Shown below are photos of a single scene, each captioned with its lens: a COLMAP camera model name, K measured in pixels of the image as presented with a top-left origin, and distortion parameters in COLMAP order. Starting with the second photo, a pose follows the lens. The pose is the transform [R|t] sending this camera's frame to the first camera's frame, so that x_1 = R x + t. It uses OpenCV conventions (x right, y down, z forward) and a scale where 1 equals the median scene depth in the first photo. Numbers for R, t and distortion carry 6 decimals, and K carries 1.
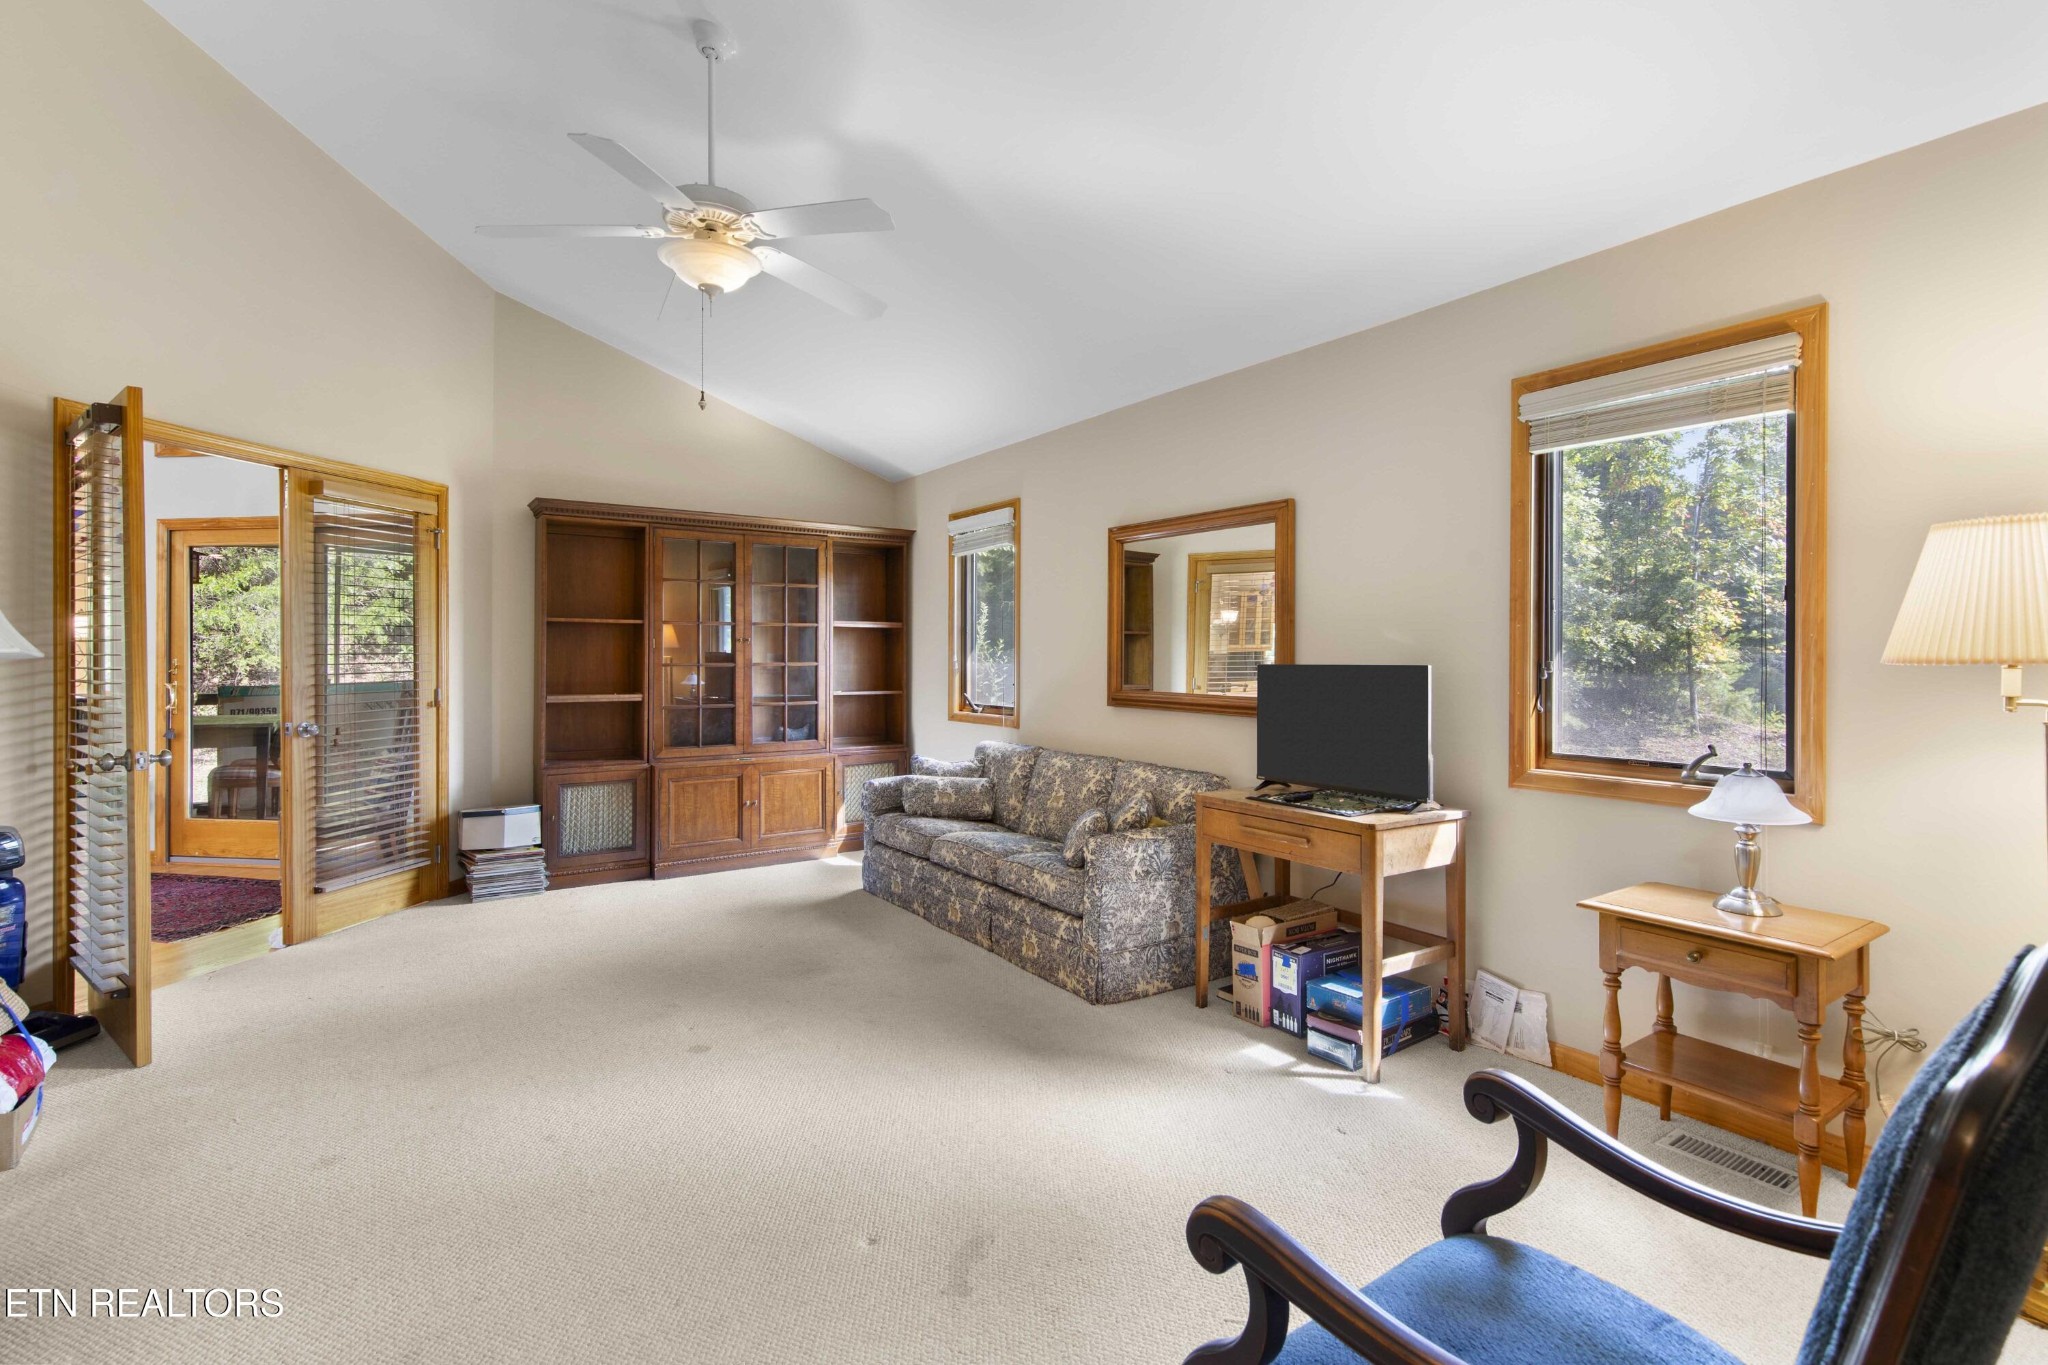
lens RADIAL K [[909.0, 0, 1022.9], [0, 909.0, 661.3], [0, 0, 1]] dist [0.001015, 0.000079]
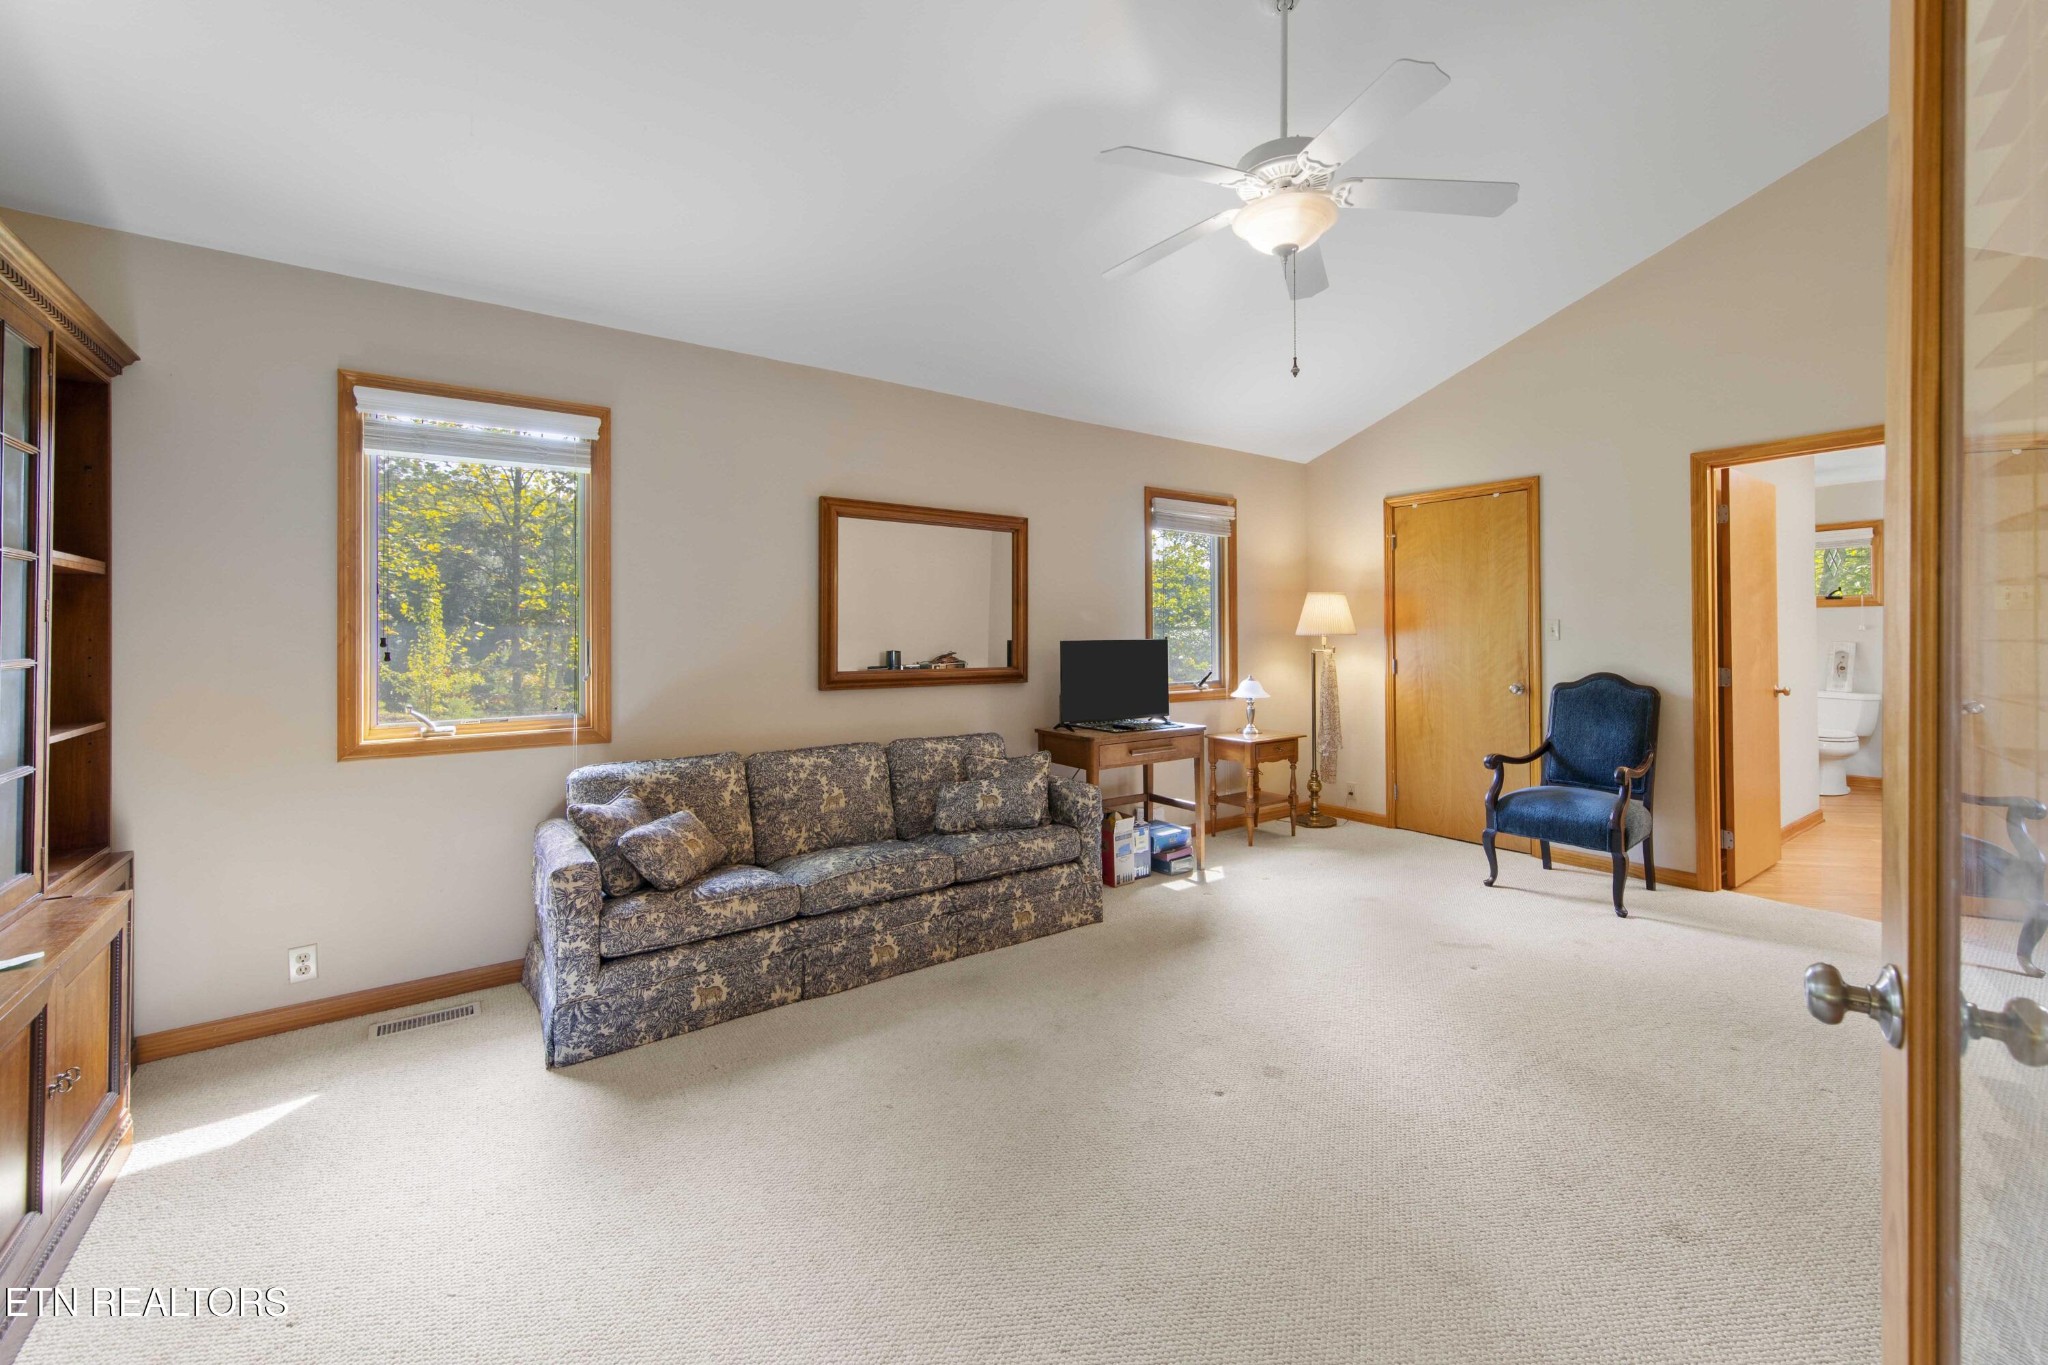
lens RADIAL K [[879.5, 0, 1020.5], [0, 879.5, 629.5], [0, 0, 1]] dist [0.004455, -0.000419]
pose [[-0.030314, 0.001645, 0.999539, -0.987500], [0.007456, 0.999971, -0.001420, -0.010708], [-0.999513, 0.007409, -0.030325, 1.028922]]
